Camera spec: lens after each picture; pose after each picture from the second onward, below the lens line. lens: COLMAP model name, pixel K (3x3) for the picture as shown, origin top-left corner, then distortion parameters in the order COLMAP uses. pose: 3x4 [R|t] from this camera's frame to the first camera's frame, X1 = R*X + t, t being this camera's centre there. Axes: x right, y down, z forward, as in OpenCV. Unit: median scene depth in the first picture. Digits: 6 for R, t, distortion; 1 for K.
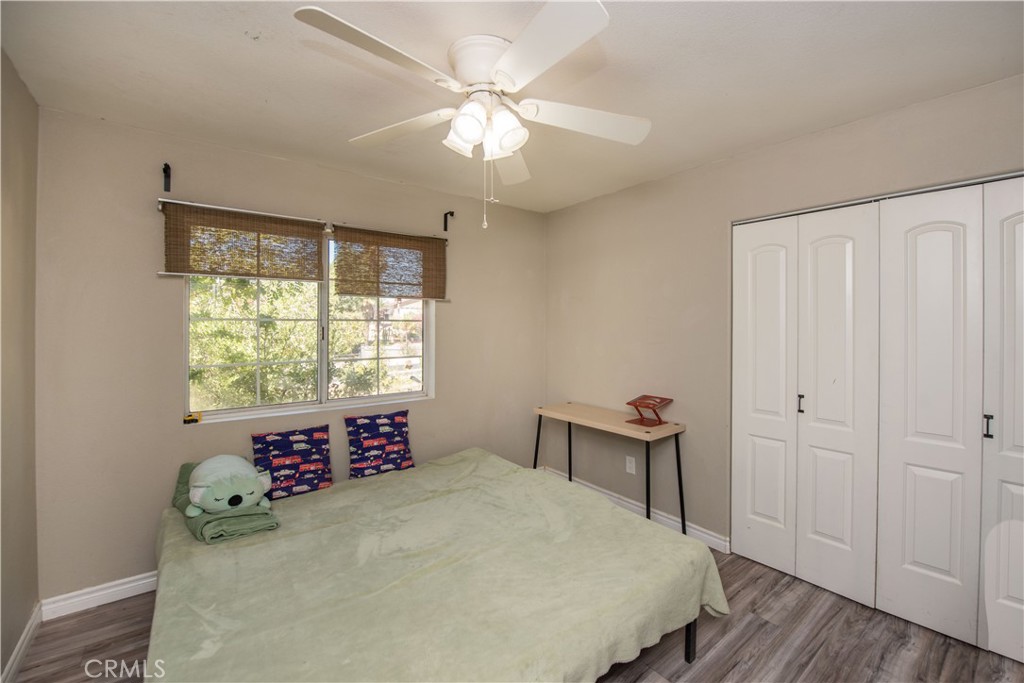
lens RADIAL K [[424.1, 0, 508.2], [0, 424.1, 337.5], [0, 0, 1]] dist [-0.001581, -0.000075]
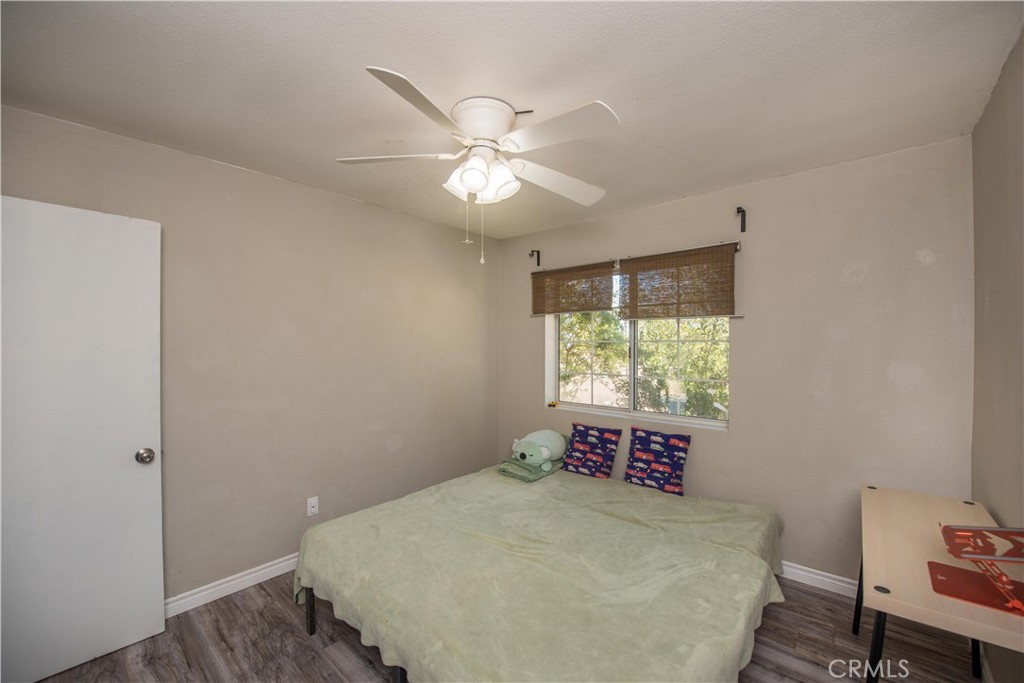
lens RADIAL K [[424.1, 0, 508.2], [0, 424.1, 337.5], [0, 0, 1]] dist [-0.001581, -0.000075]
pose [[0.182322, 0.006074, -0.983220, 0.677479], [-0.001468, 0.999981, 0.005906, -0.057728], [0.983238, 0.000367, 0.182327, 0.470500]]
